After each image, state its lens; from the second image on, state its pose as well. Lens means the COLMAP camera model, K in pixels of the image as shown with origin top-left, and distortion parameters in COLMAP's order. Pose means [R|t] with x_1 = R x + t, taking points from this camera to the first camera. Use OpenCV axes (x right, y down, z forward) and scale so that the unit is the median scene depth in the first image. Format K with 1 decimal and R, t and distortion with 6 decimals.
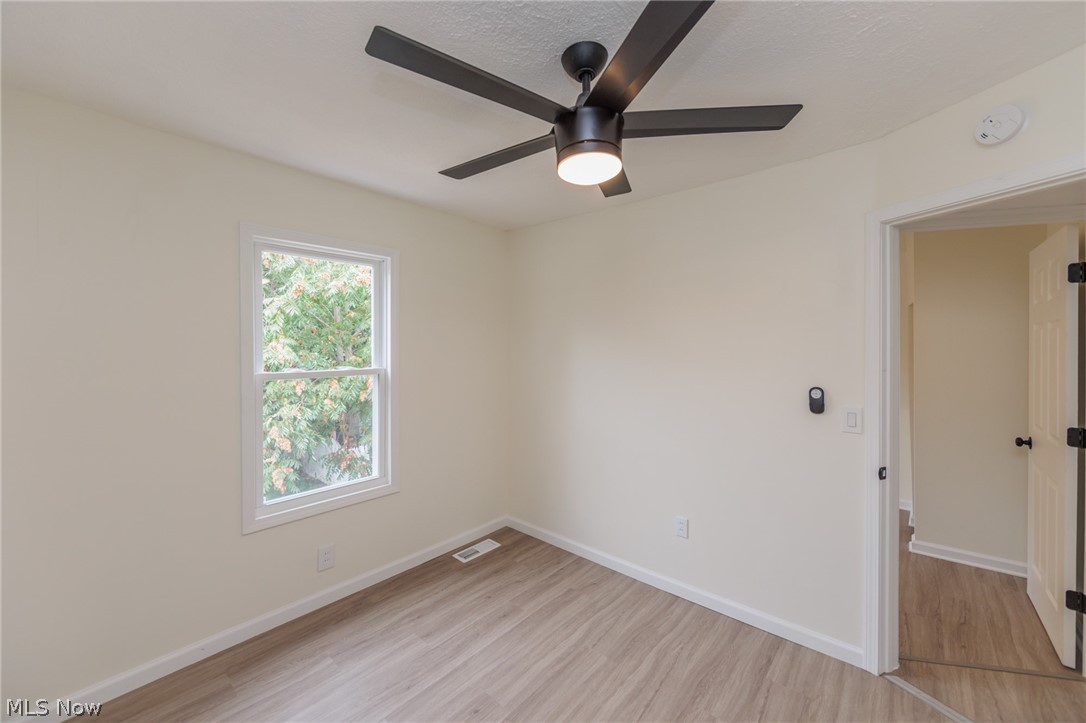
lens RADIAL K [[427.1, 0, 540.0], [0, 427.1, 347.0], [0, 0, 1]] dist [-0.001142, -0.000680]
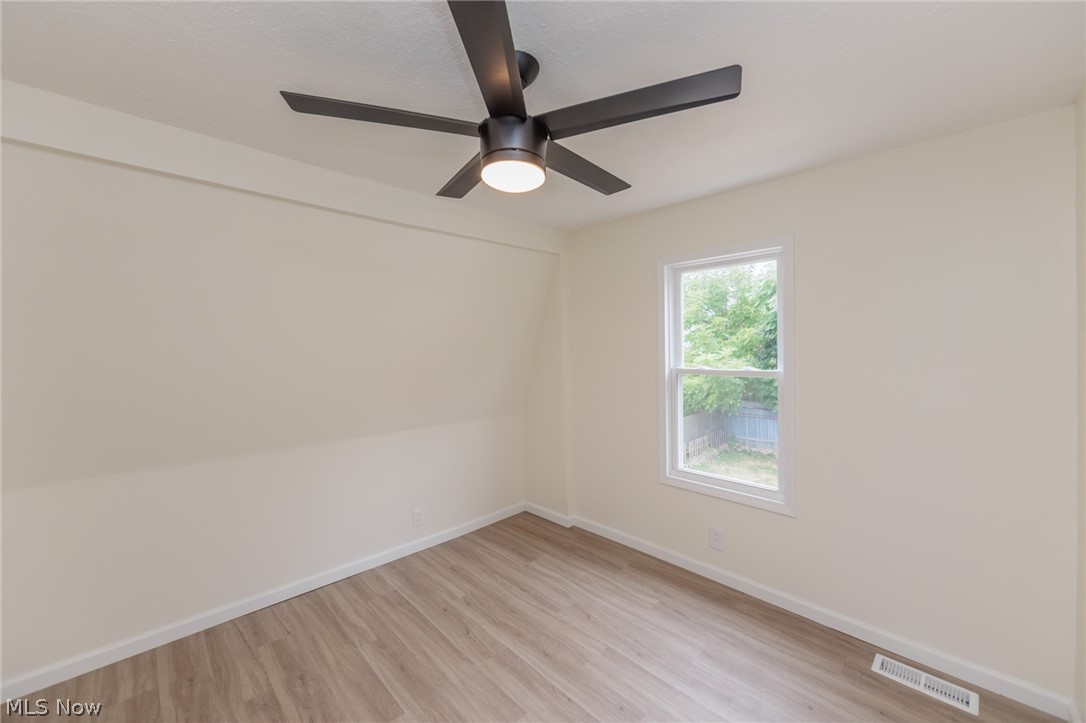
lens RADIAL K [[427.1, 0, 548.8], [0, 427.1, 351.5], [0, 0, 1]] dist [-0.001142, -0.000680]
pose [[-0.093923, 0.010334, -0.995526, 0.589564], [0.014421, 0.999855, 0.009019, -0.005956], [0.995475, -0.013509, -0.094058, 0.632755]]
